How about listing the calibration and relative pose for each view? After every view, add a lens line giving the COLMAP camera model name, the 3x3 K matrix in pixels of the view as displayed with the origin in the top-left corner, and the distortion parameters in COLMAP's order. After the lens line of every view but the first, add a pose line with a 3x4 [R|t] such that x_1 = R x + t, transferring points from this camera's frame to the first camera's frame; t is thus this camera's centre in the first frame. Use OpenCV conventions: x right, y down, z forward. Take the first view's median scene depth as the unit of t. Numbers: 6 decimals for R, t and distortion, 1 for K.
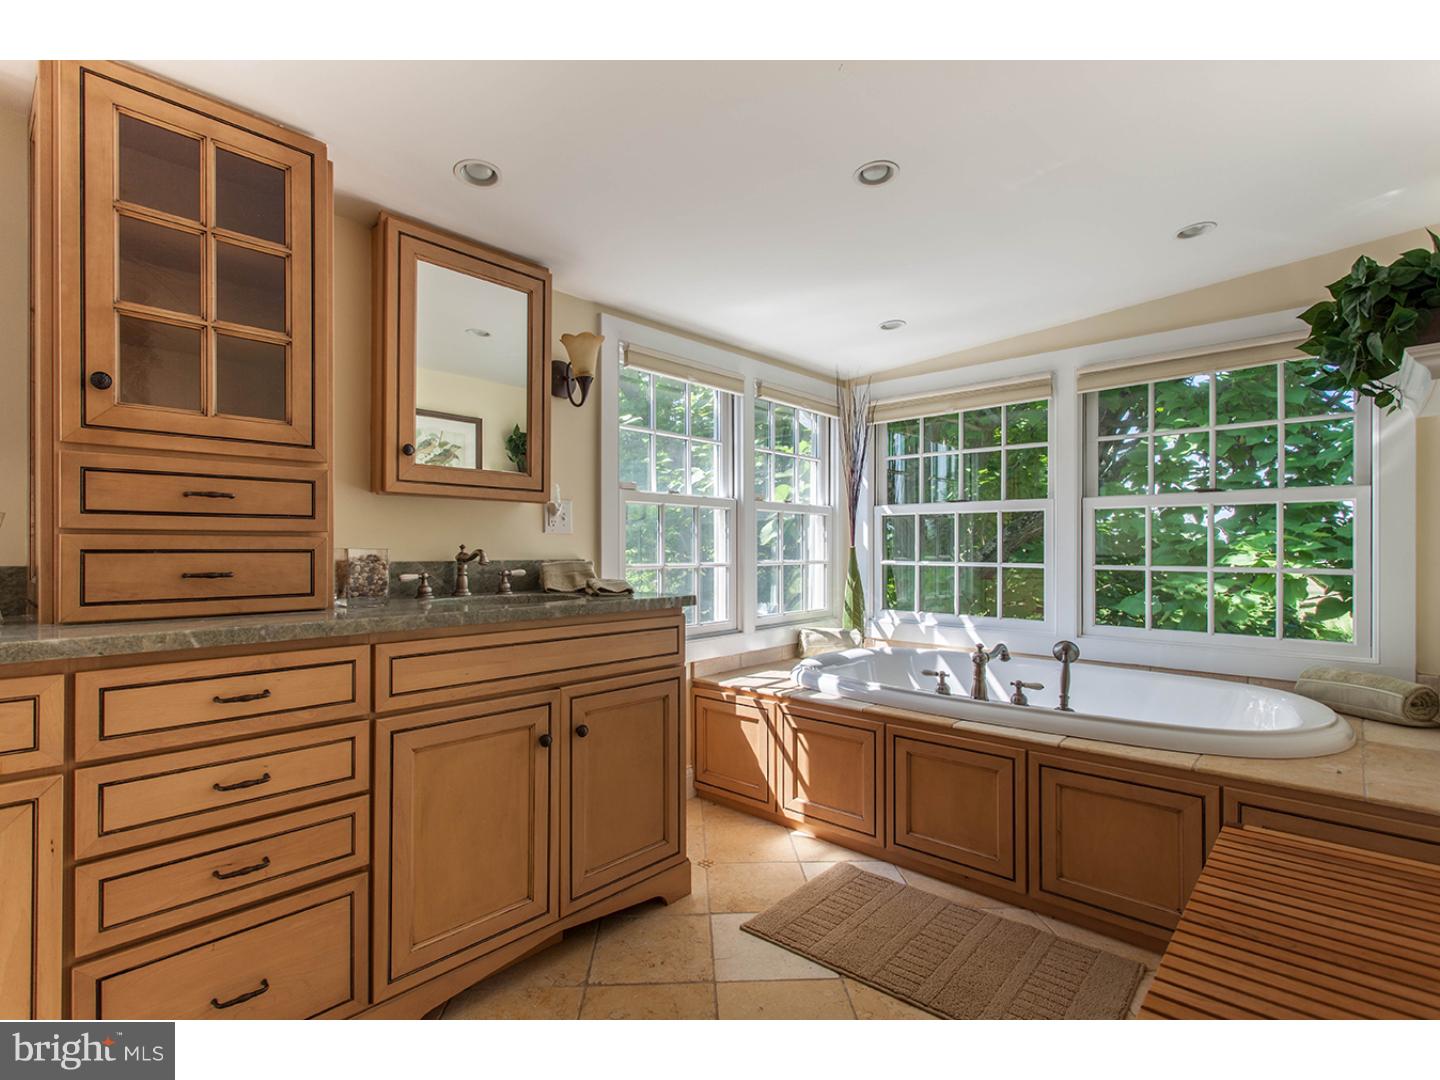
lens RADIAL K [[694.9, 0, 720.0], [0, 694.9, 540.0], [0, 0, 1]] dist [-0.064180, 0.019987]
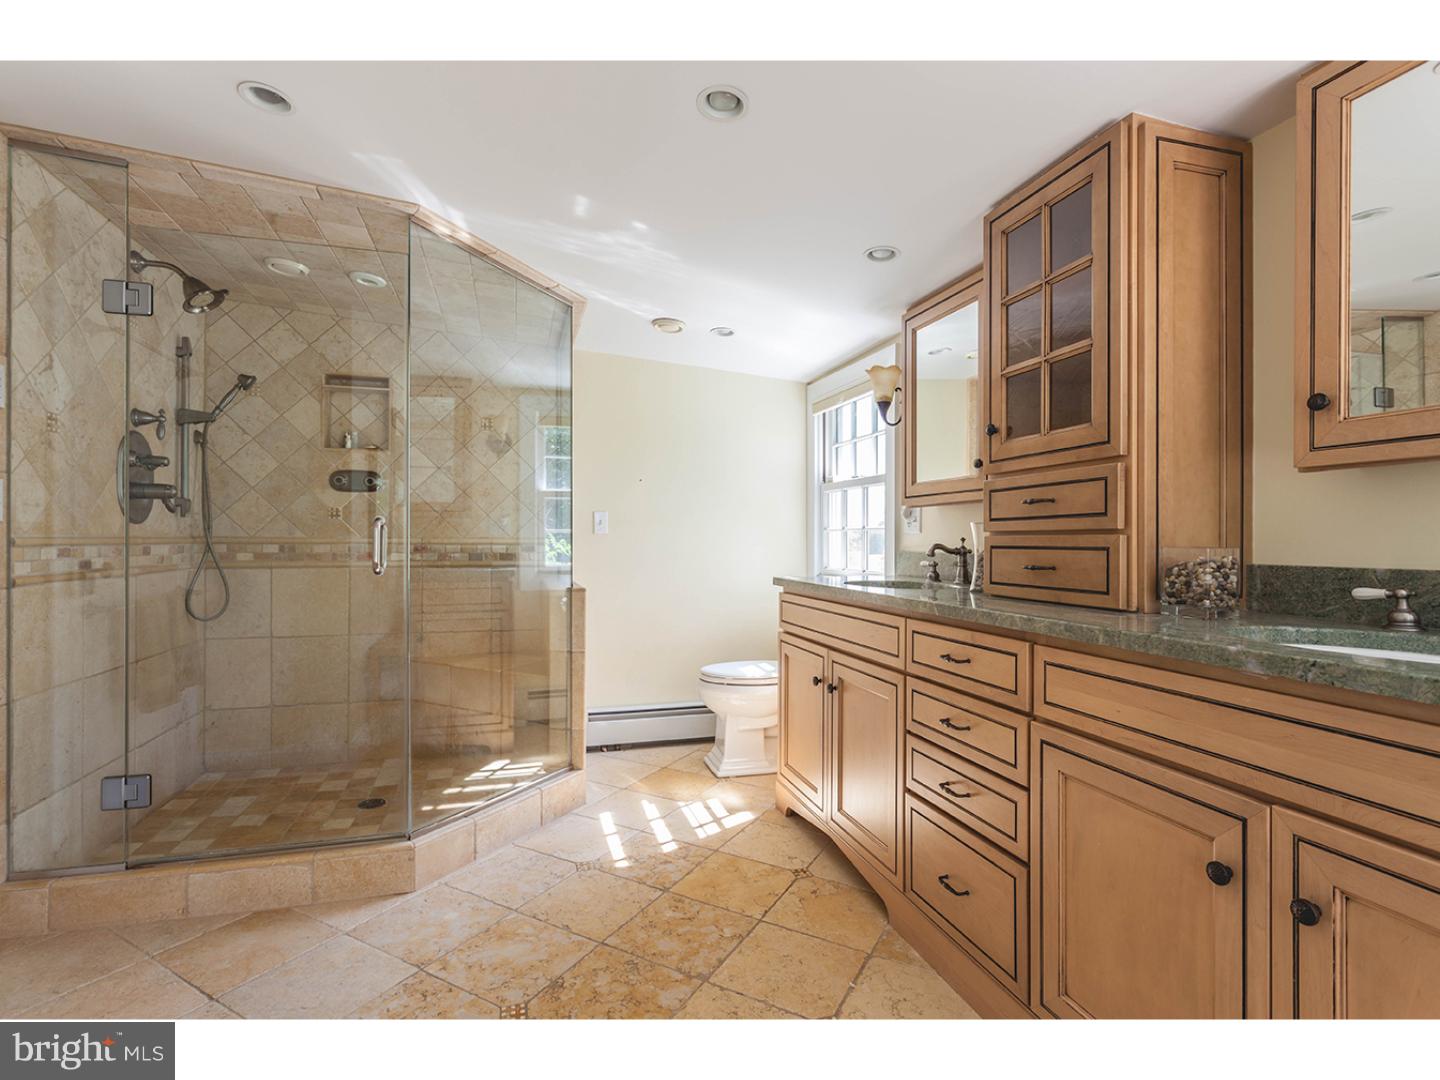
lens RADIAL K [[694.9, 0, 720.0], [0, 694.9, 540.0], [0, 0, 1]] dist [-0.064180, 0.019987]
pose [[-0.549137, -0.003521, -0.835725, 0.533196], [0.004488, 0.999964, -0.007162, 0.008065], [0.835720, -0.007684, -0.549102, 1.100303]]
